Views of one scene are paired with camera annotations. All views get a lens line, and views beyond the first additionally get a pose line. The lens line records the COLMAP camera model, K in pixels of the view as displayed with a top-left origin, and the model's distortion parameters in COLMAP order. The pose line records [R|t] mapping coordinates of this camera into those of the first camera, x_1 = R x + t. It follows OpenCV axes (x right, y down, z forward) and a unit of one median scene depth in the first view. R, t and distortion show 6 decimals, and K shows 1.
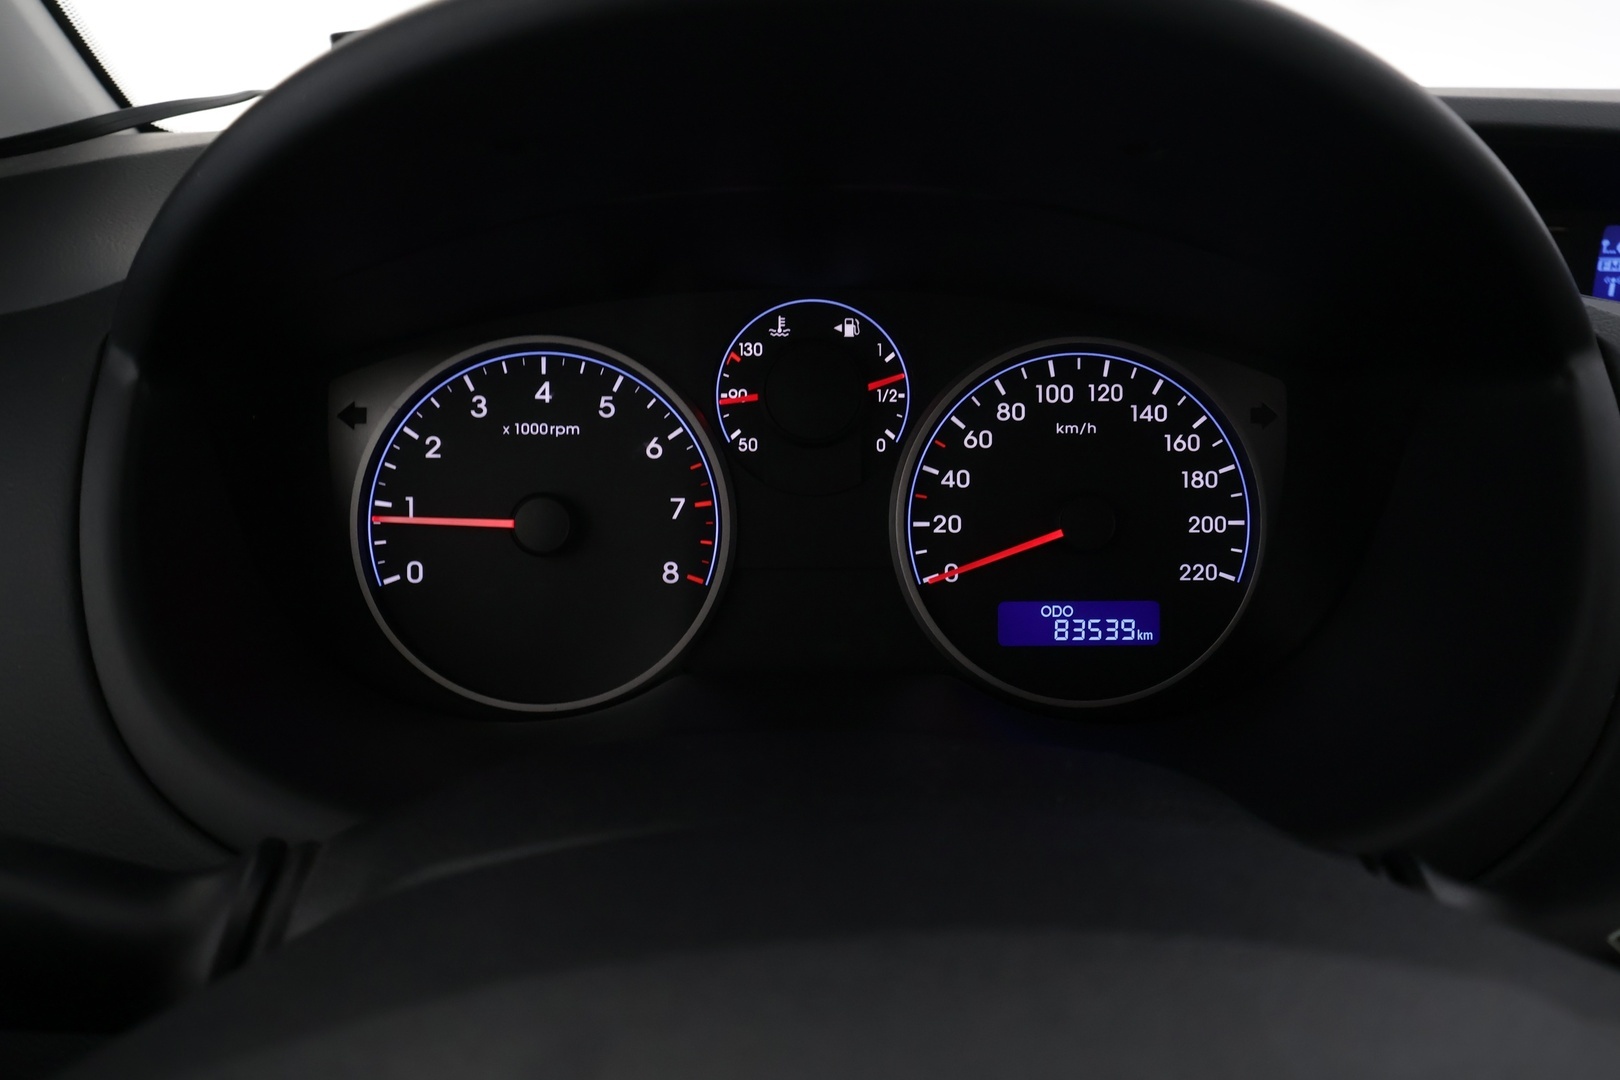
lens RADIAL K [[1276.9, 0, 810.0], [0, 1276.9, 540.0], [0, 0, 1]] dist [0.005122, -0.000544]
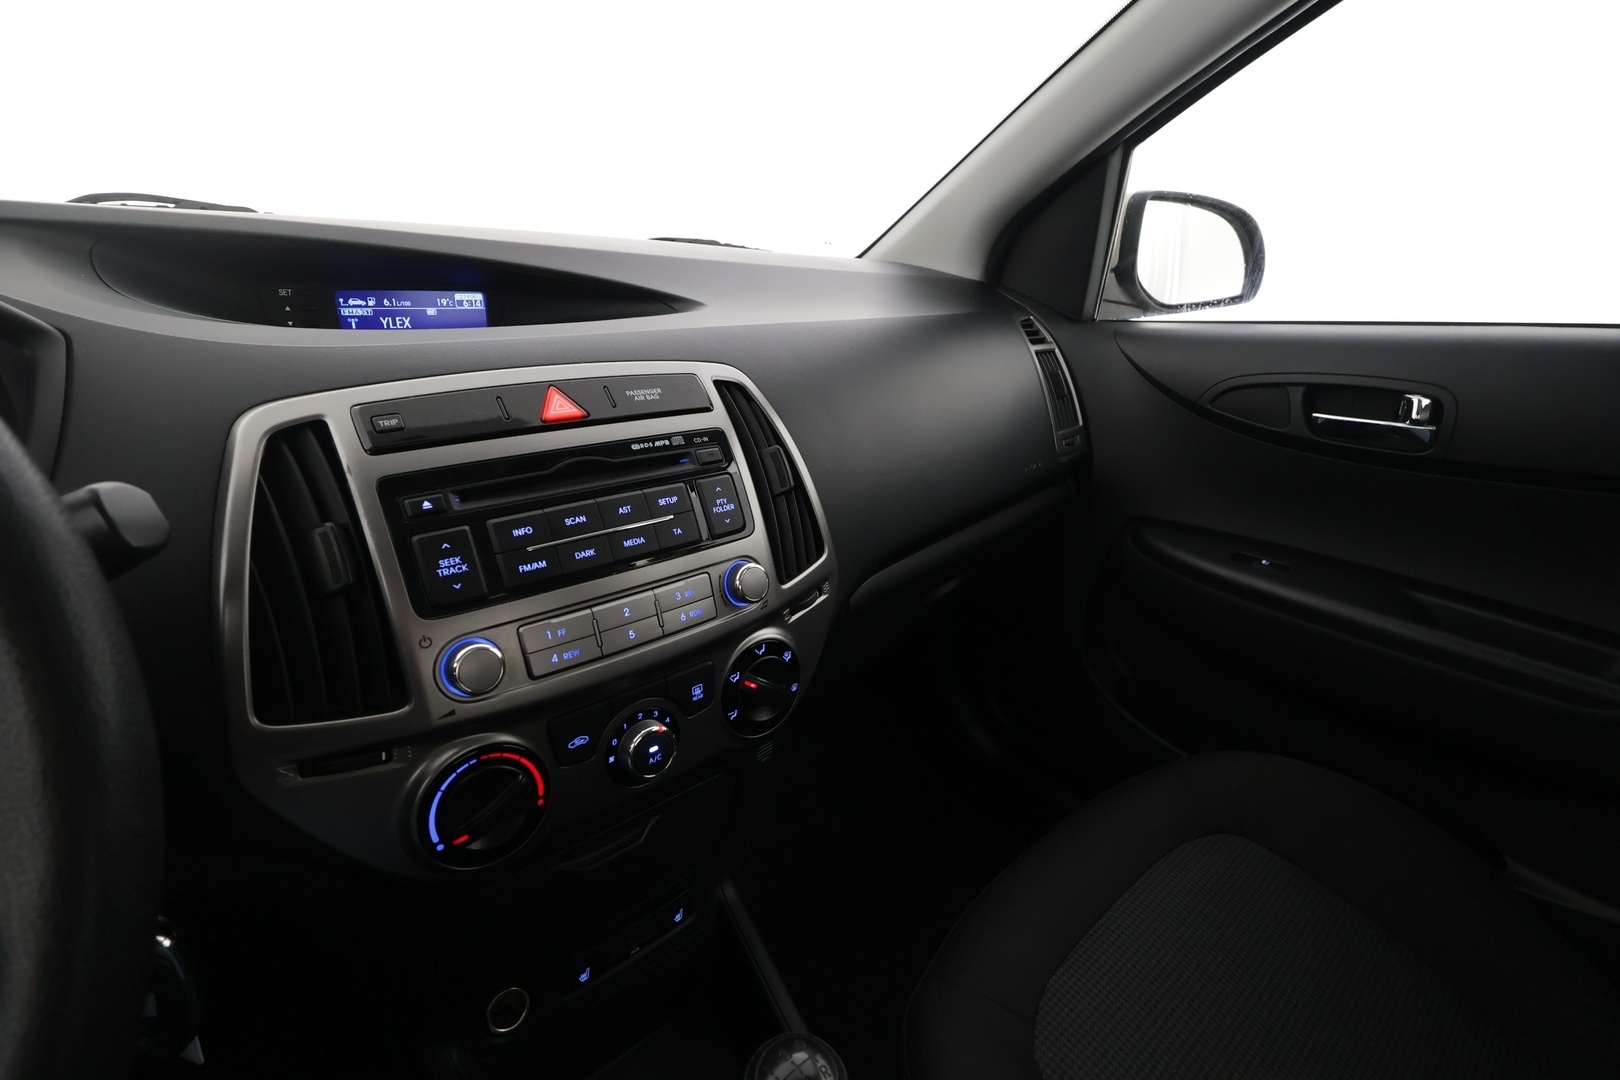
lens RADIAL K [[748.9, 0, 810.0], [0, 748.9, 540.0], [0, 0, 1]] dist [-0.001757, 0.000075]
pose [[0.772903, -0.209923, 0.598794, 0.583837], [0.186462, 0.977164, 0.101892, 0.180776], [-0.606509, 0.032900, 0.794396, -0.395213]]
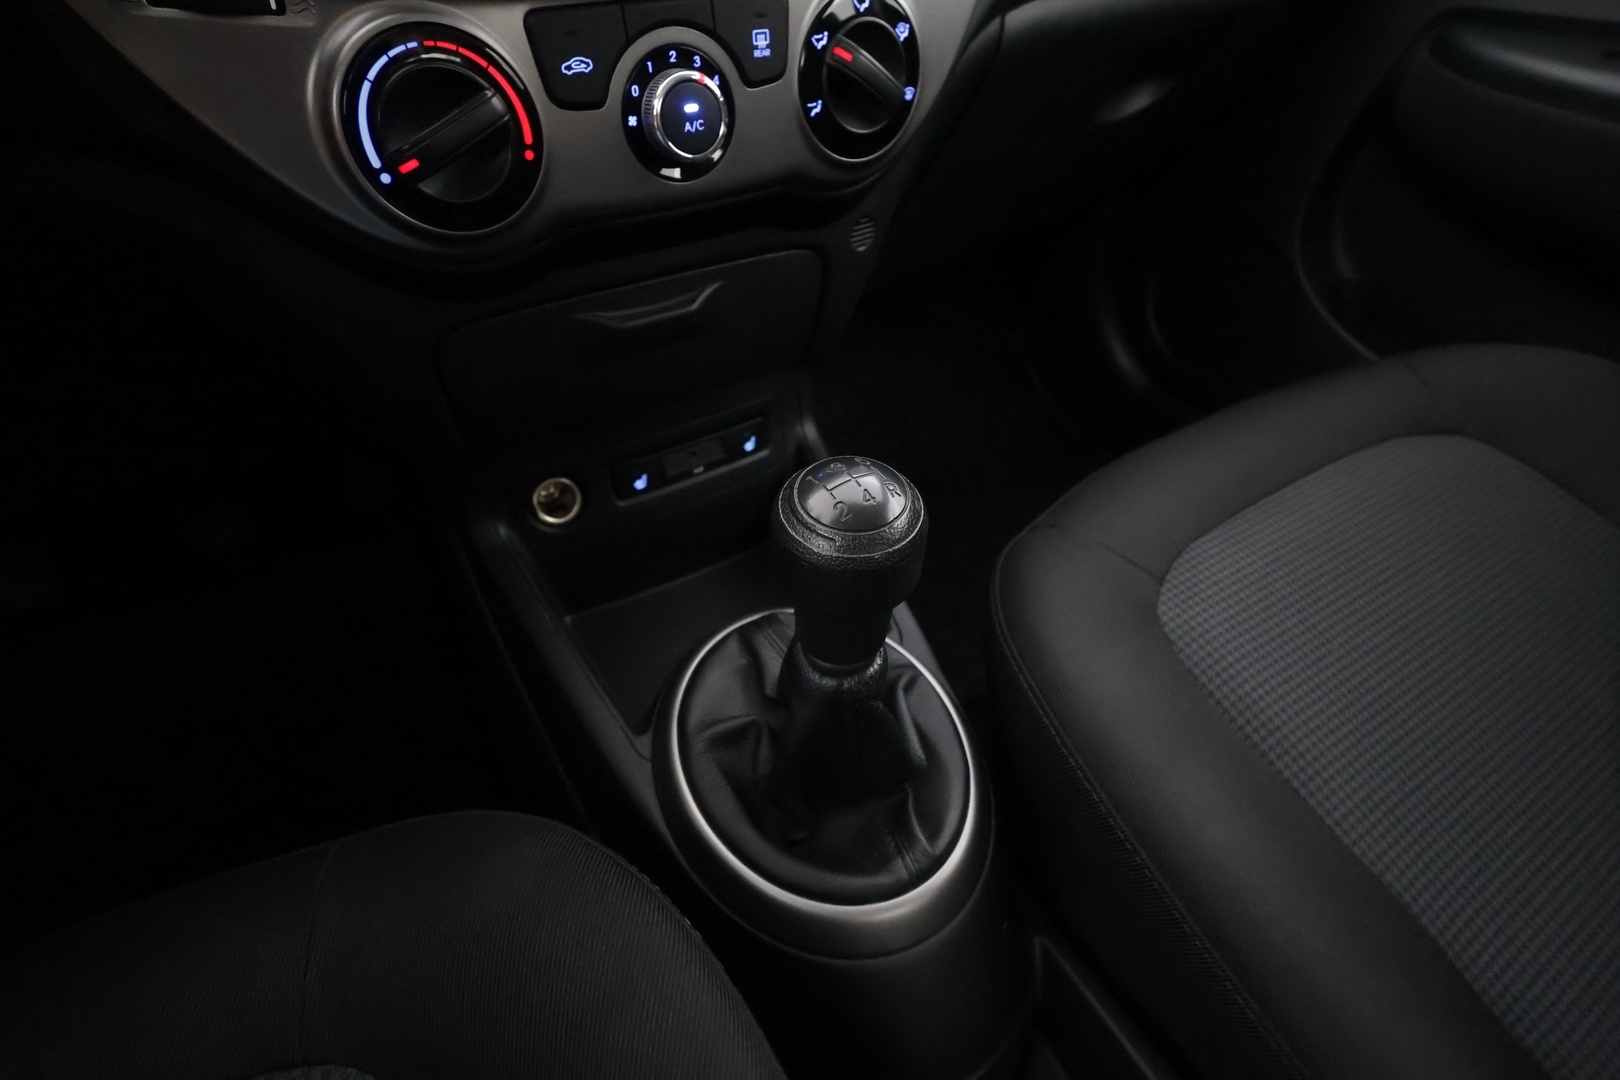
lens RADIAL K [[748.9, 0, 810.0], [0, 748.9, 540.0], [0, 0, 1]] dist [-0.001757, 0.000075]
pose [[0.873020, -0.330532, 0.358586, 0.689331], [0.152183, 0.883209, 0.443602, 0.606129], [-0.463331, -0.332703, 0.821360, -0.193024]]
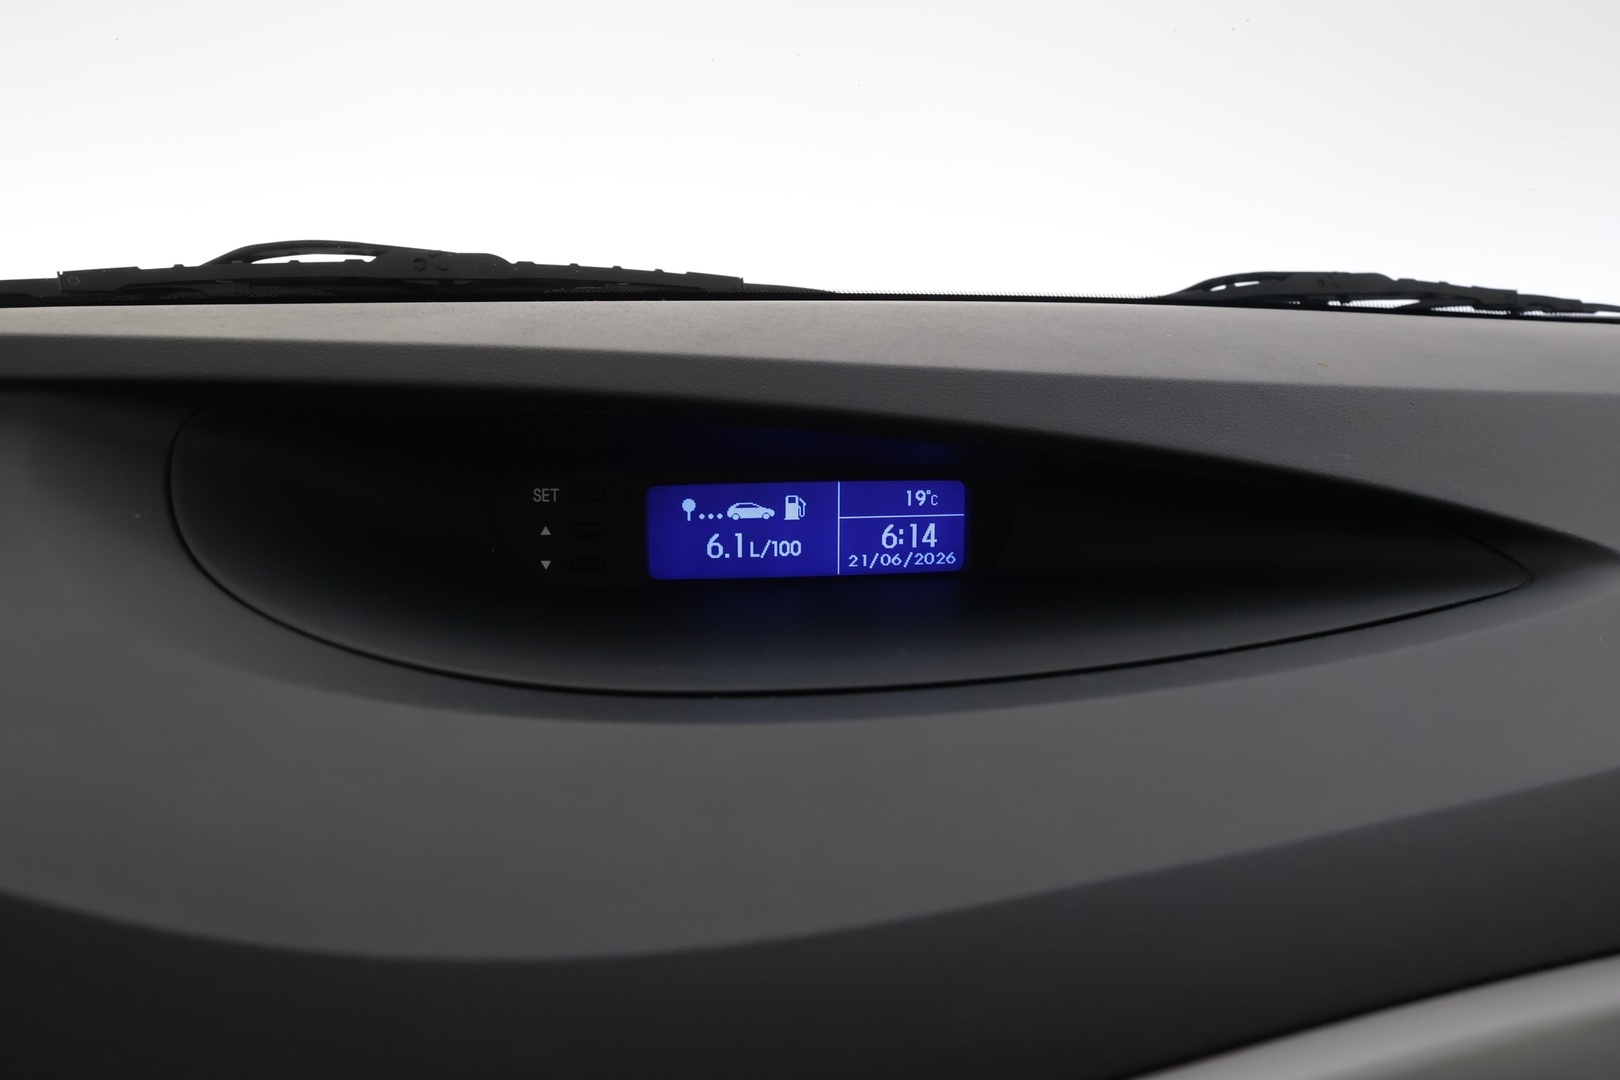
lens RADIAL K [[1276.9, 0, 810.0], [0, 1276.9, 540.0], [0, 0, 1]] dist [0.005122, -0.000544]
pose [[0.948178, -0.074846, 0.308798, 0.647511], [0.101632, 0.992244, -0.071568, -0.201095], [-0.301047, 0.099243, 0.948431, 0.316968]]
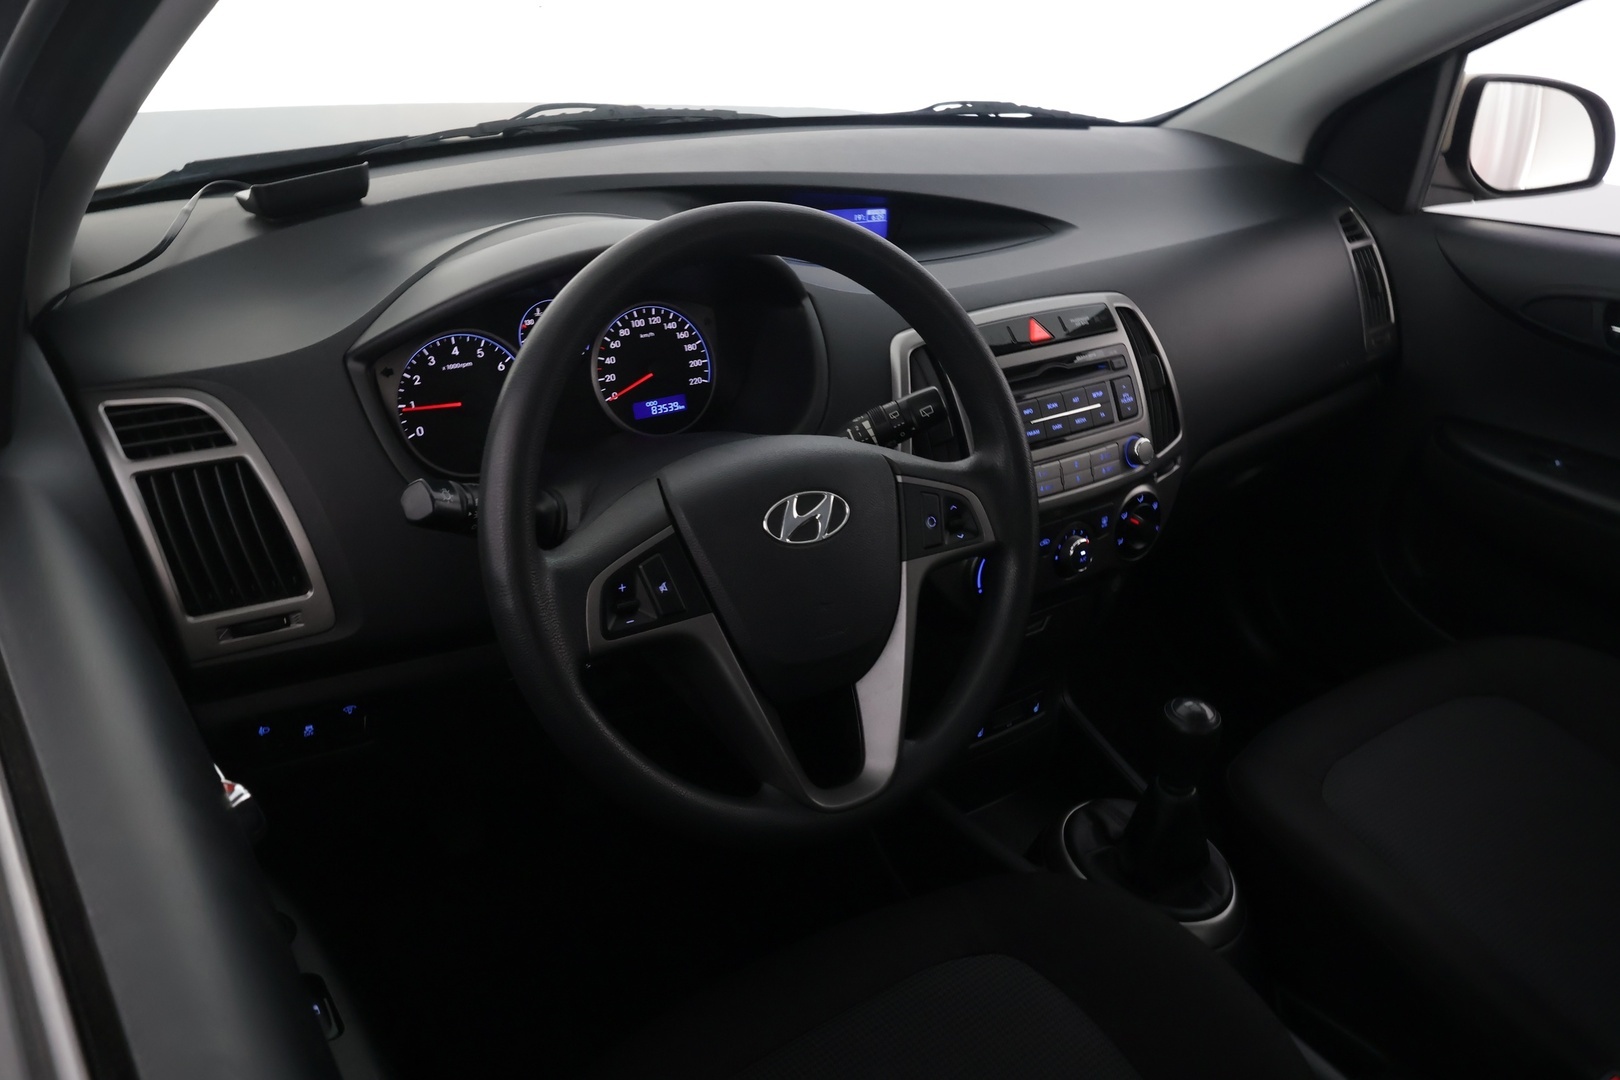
lens RADIAL K [[1276.9, 0, 810.0], [0, 1276.9, 540.0], [0, 0, 1]] dist [0.005122, -0.000544]
pose [[0.830695, -0.223541, 0.509878, -0.982753], [0.153317, 0.972289, 0.176488, -0.090457], [-0.535201, -0.068435, 0.841948, -1.491348]]
